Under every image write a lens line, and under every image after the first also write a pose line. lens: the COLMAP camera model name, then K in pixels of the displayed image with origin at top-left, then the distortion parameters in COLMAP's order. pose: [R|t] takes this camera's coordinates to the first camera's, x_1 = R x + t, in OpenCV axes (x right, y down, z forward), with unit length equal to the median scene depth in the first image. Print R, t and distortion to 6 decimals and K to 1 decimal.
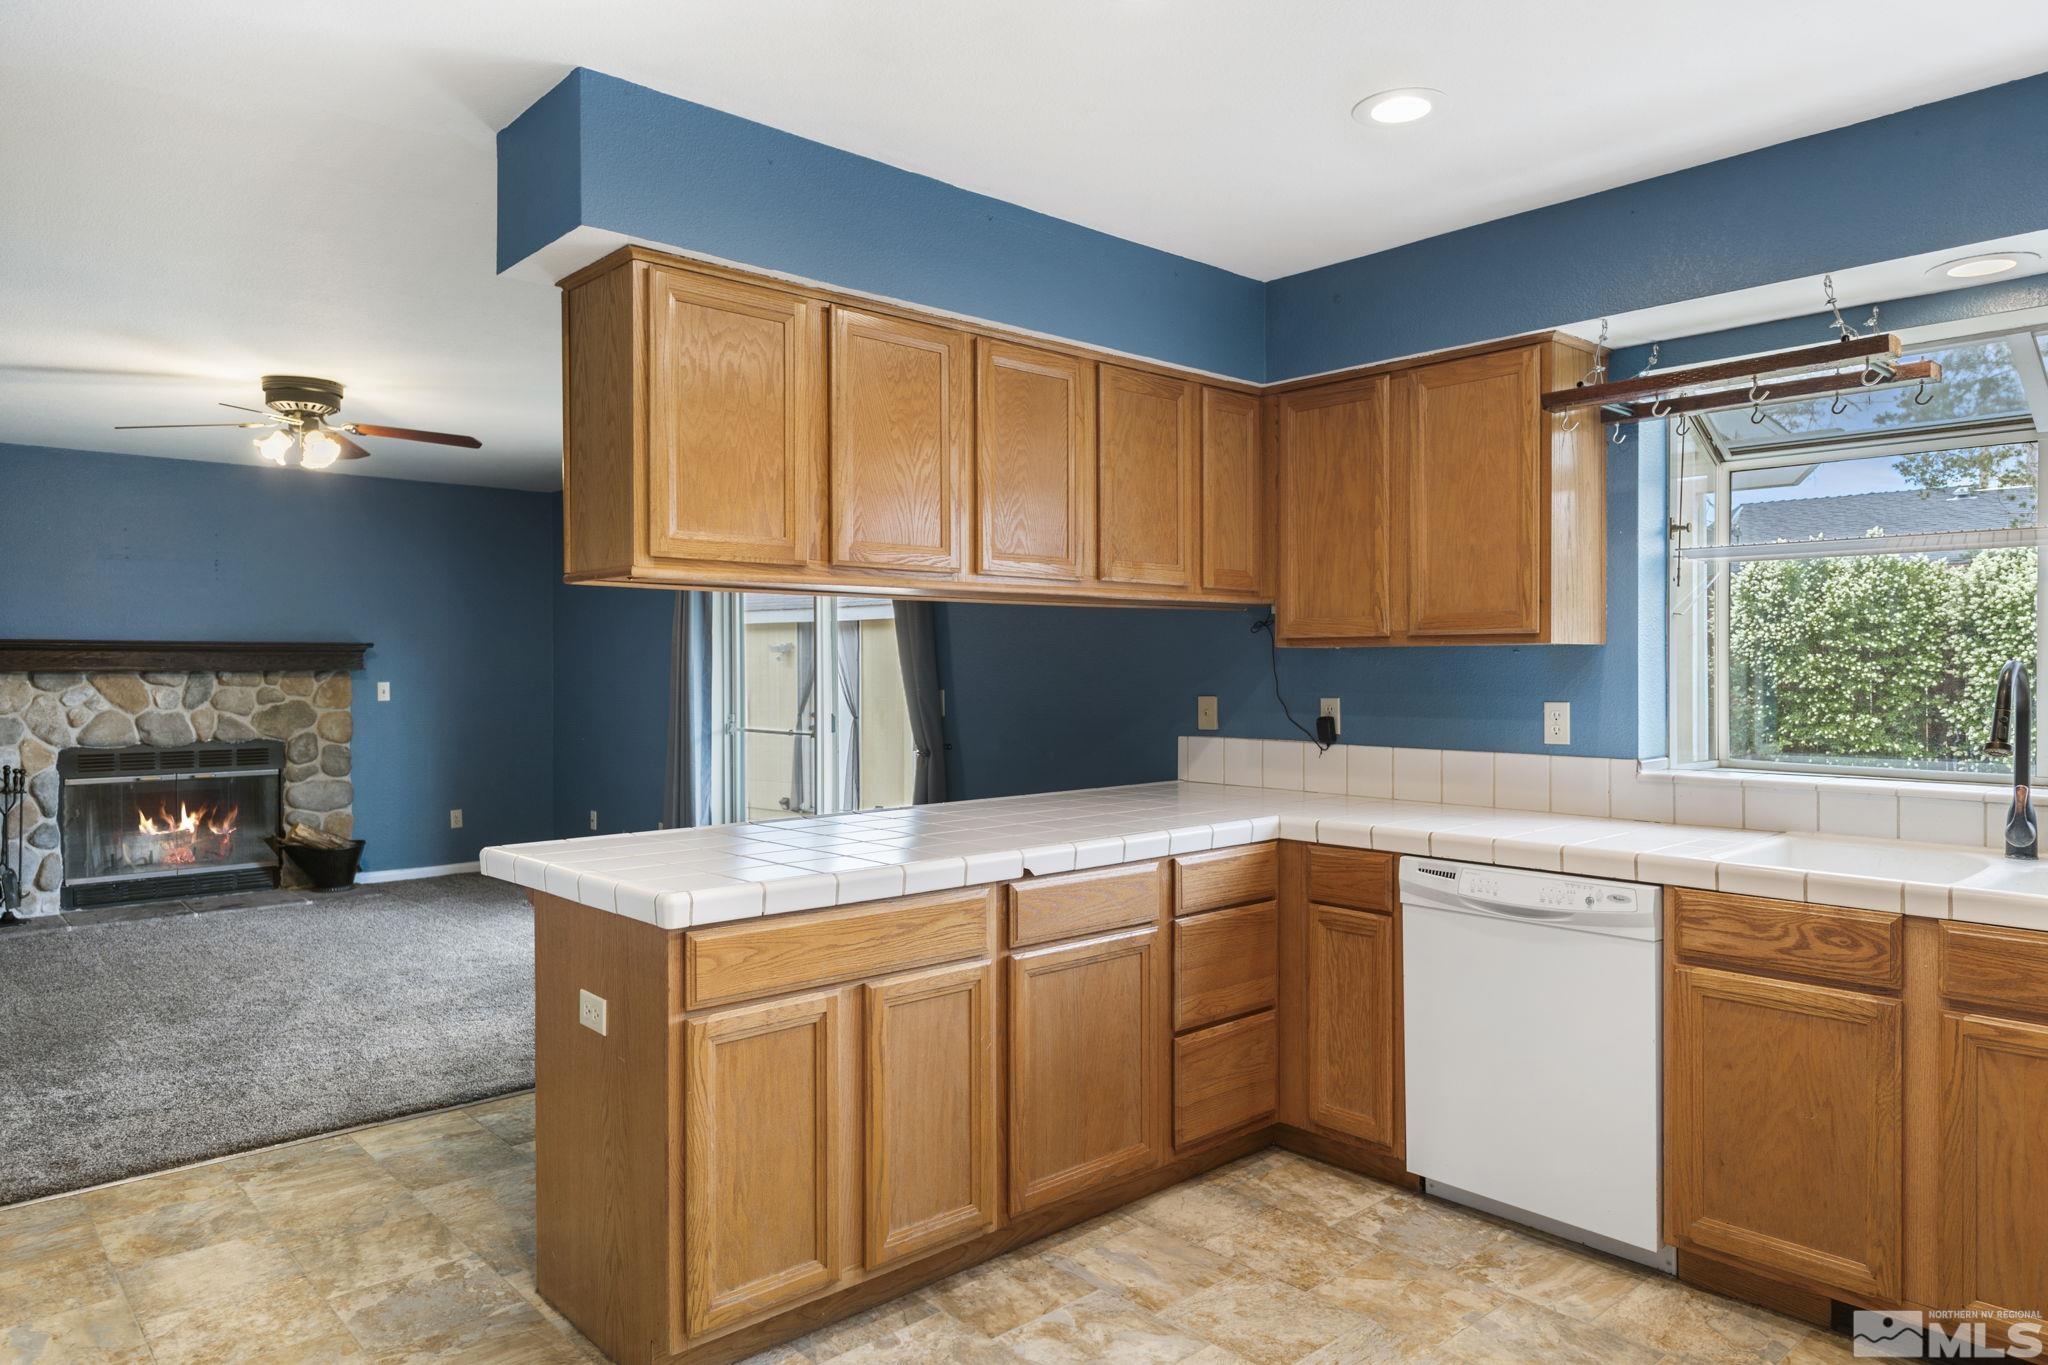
lens RADIAL K [[1311.7, 0, 1024.7], [0, 1311.7, 668.9], [0, 0, 1]] dist [0.007596, -0.010950]
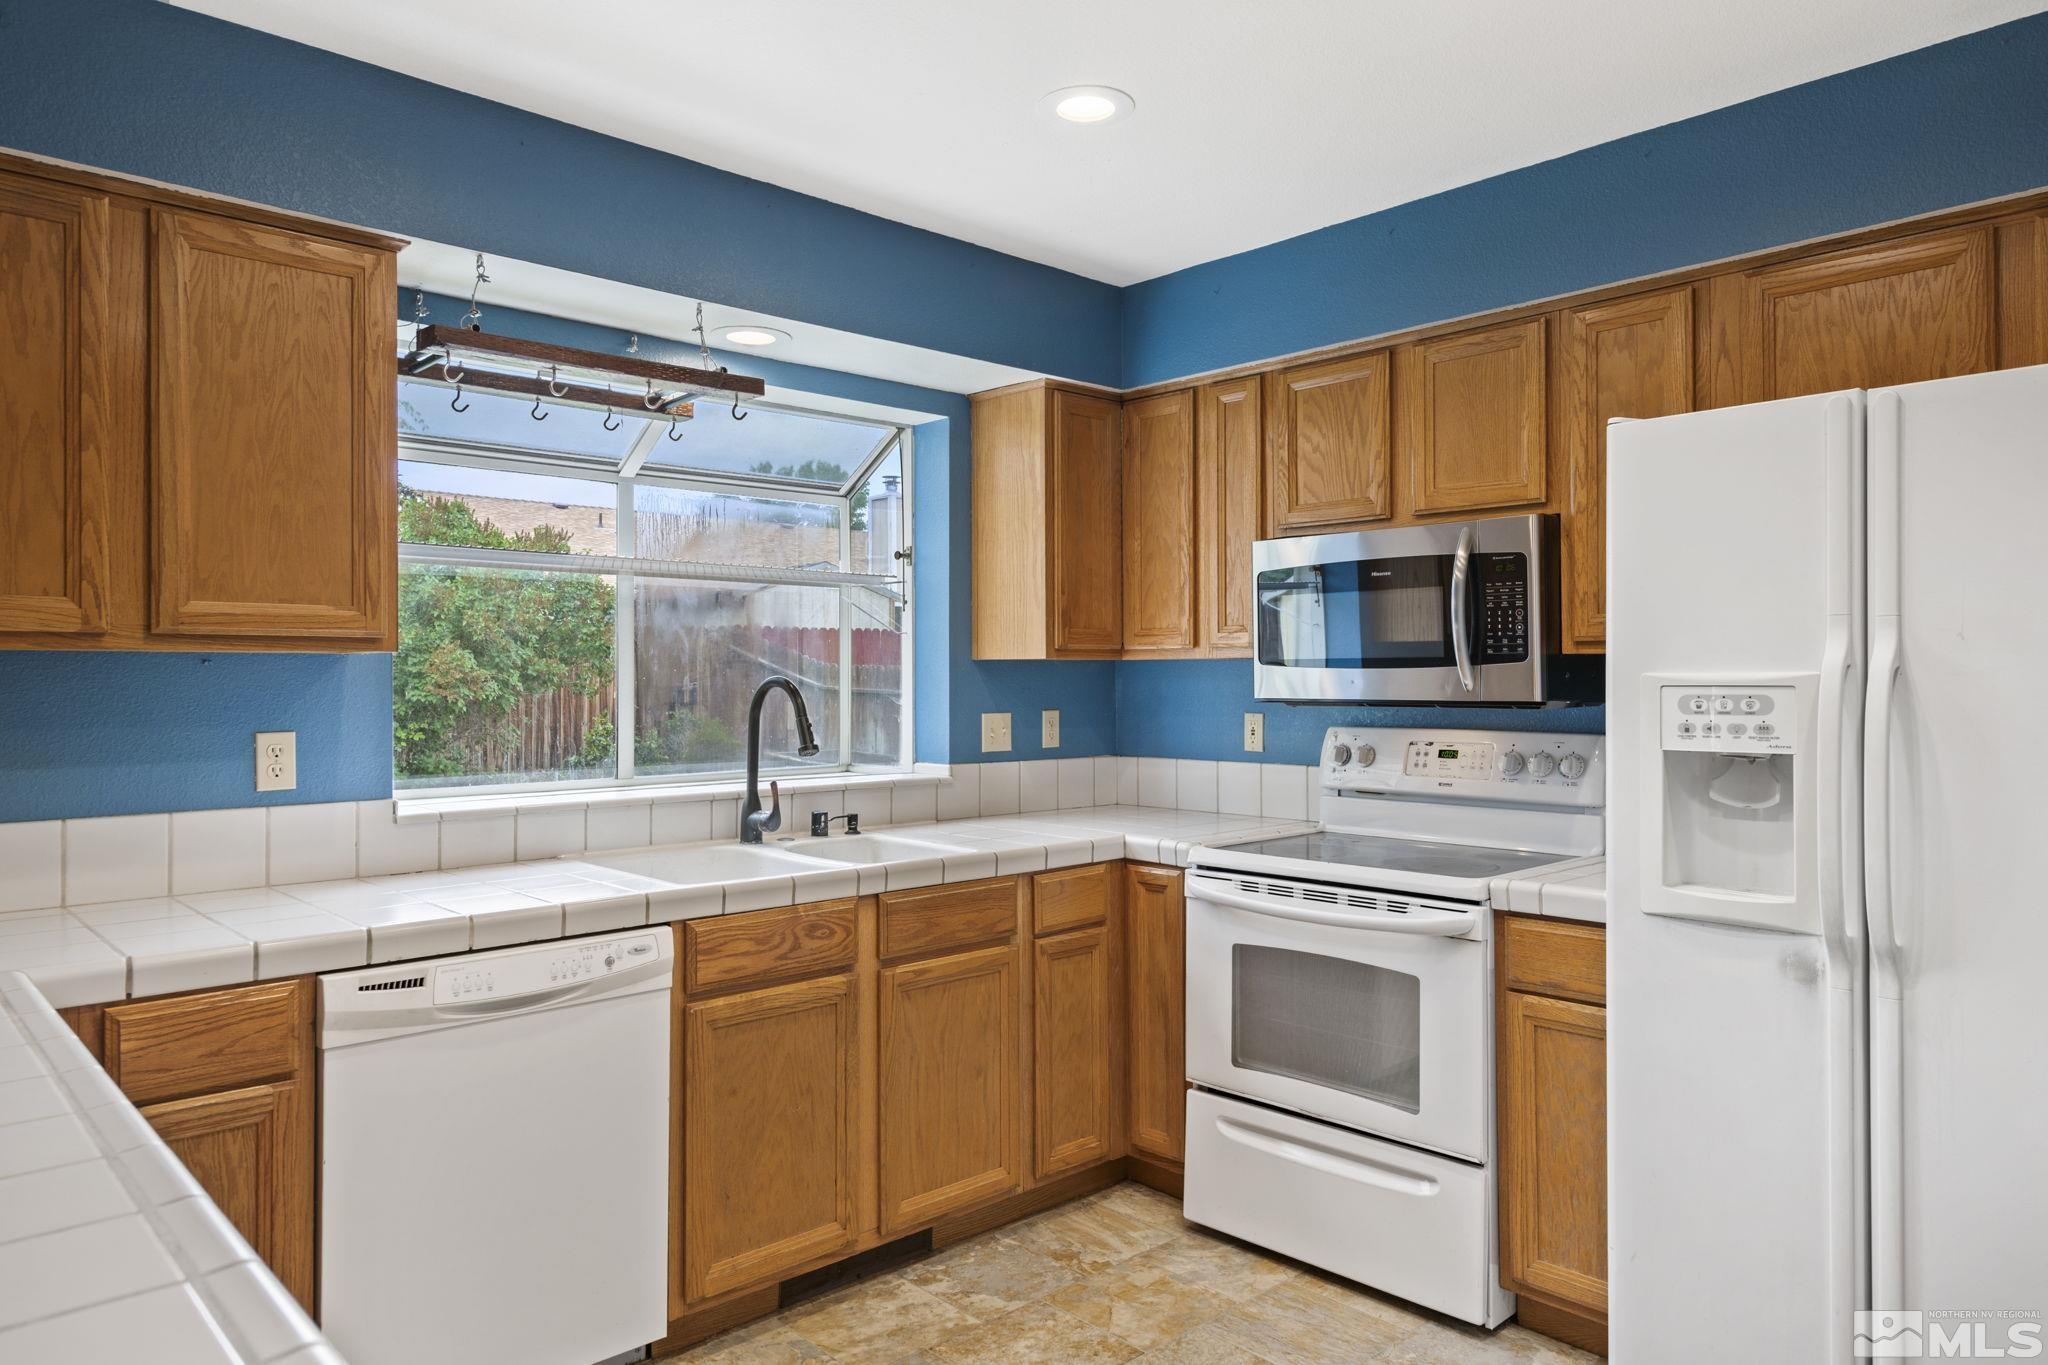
lens RADIAL K [[1311.7, 0, 1028.2], [0, 1311.7, 672.2], [0, 0, 1]] dist [0.007596, -0.010950]
pose [[-0.013397, 0.007072, 0.999885, -0.352798], [0.009318, 0.999932, -0.006948, 0.000987], [-0.999867, 0.009223, -0.013462, 0.641213]]
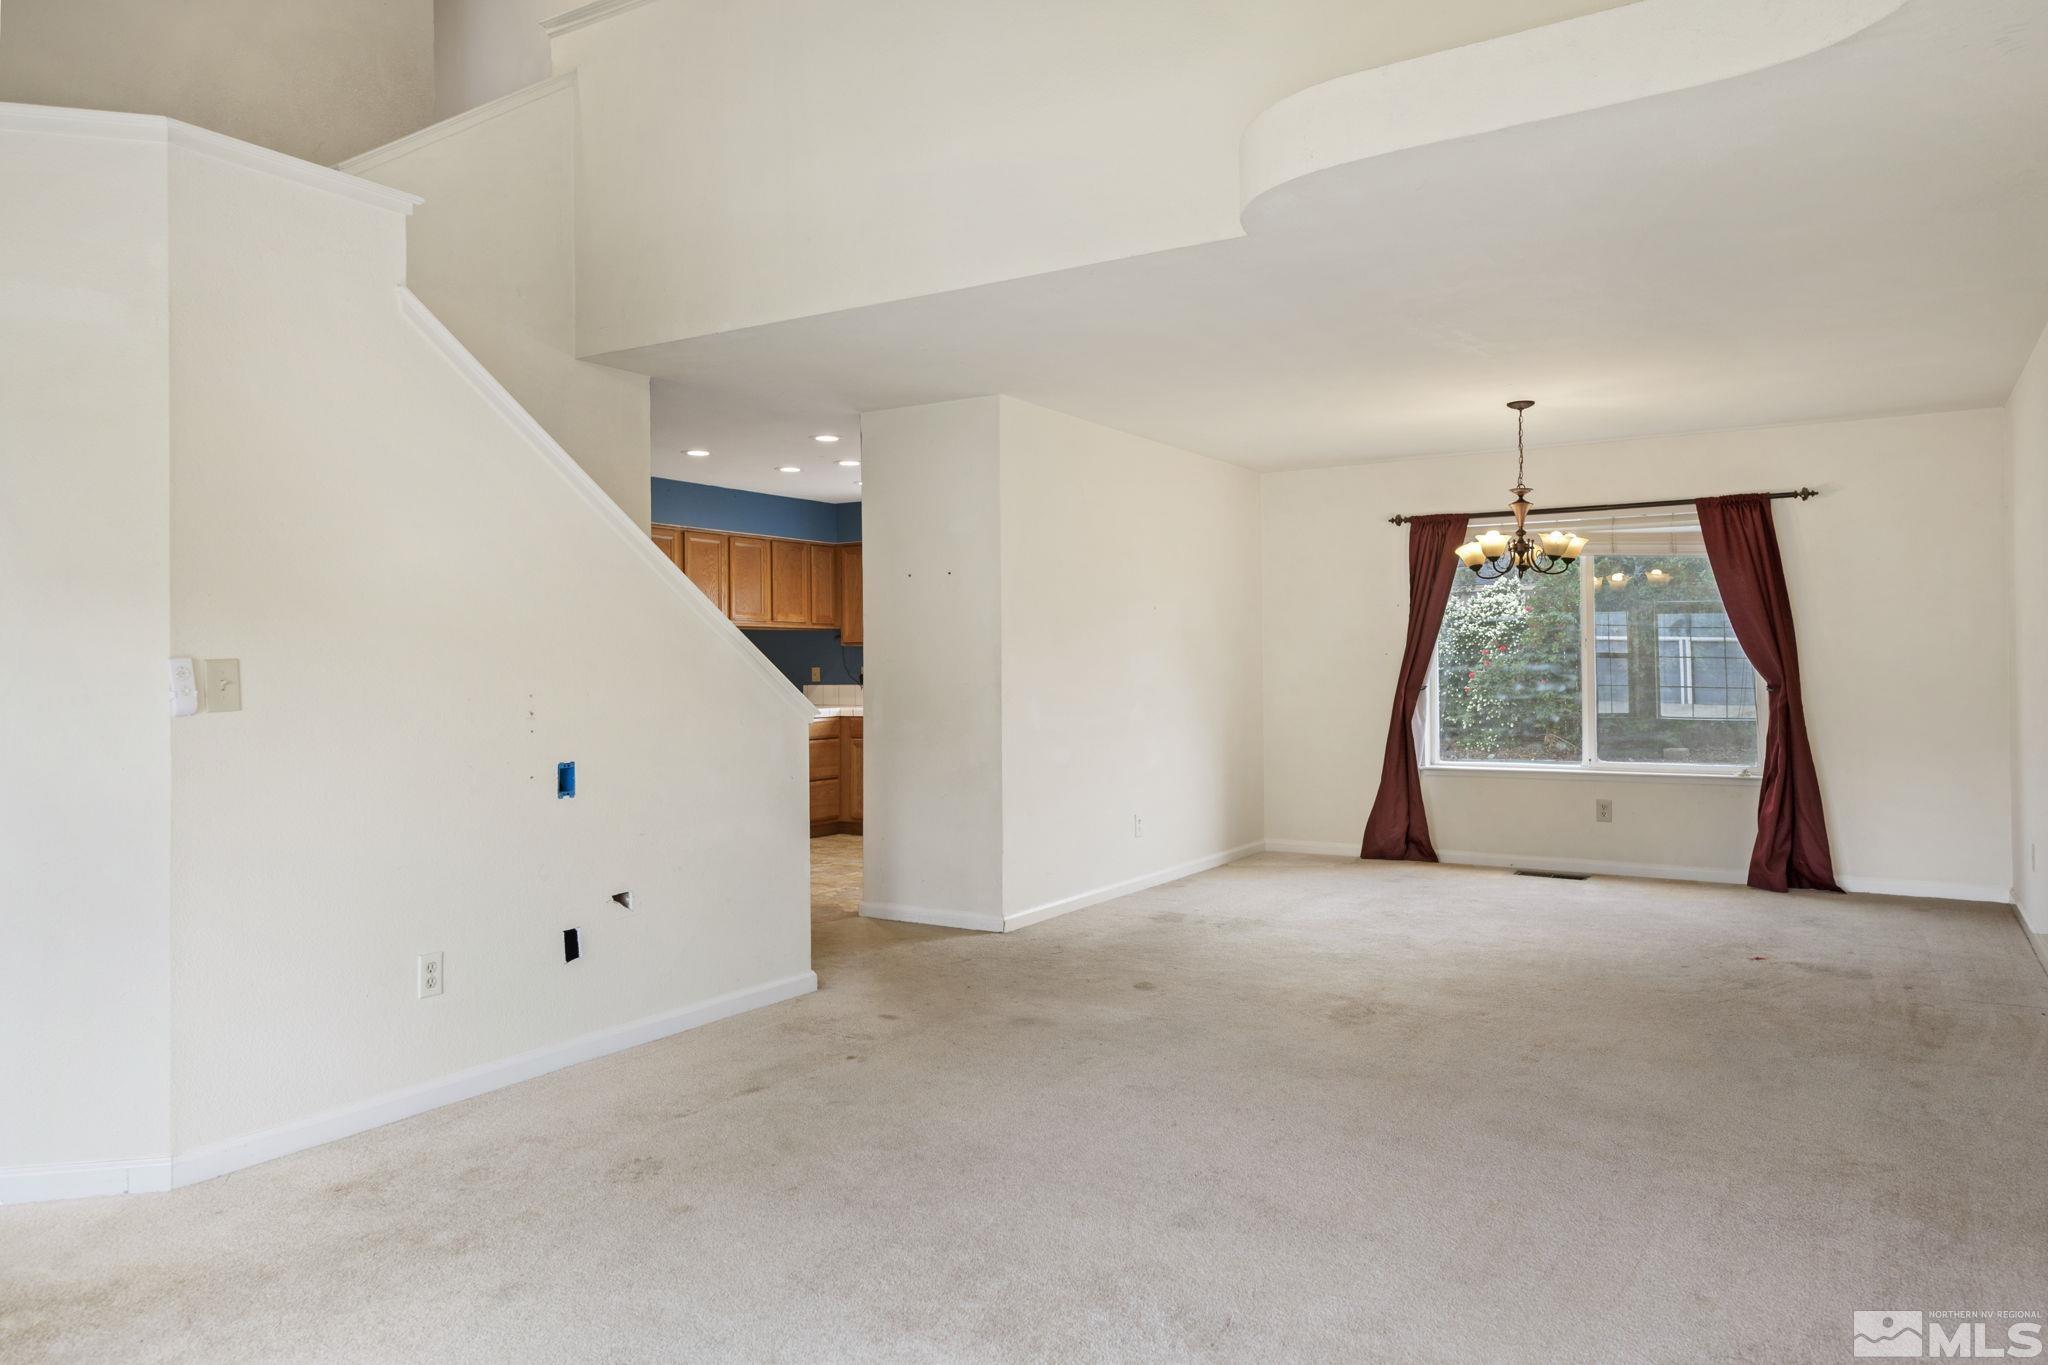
lens RADIAL K [[1311.7, 0, 1023.4], [0, 1311.7, 675.5], [0, 0, 1]] dist [0.007596, -0.010950]
pose [[0.961068, -0.006423, 0.276238, -0.203721], [0.004041, 0.999950, 0.009192, 0.022466], [-0.276283, -0.007718, 0.961045, -1.827887]]
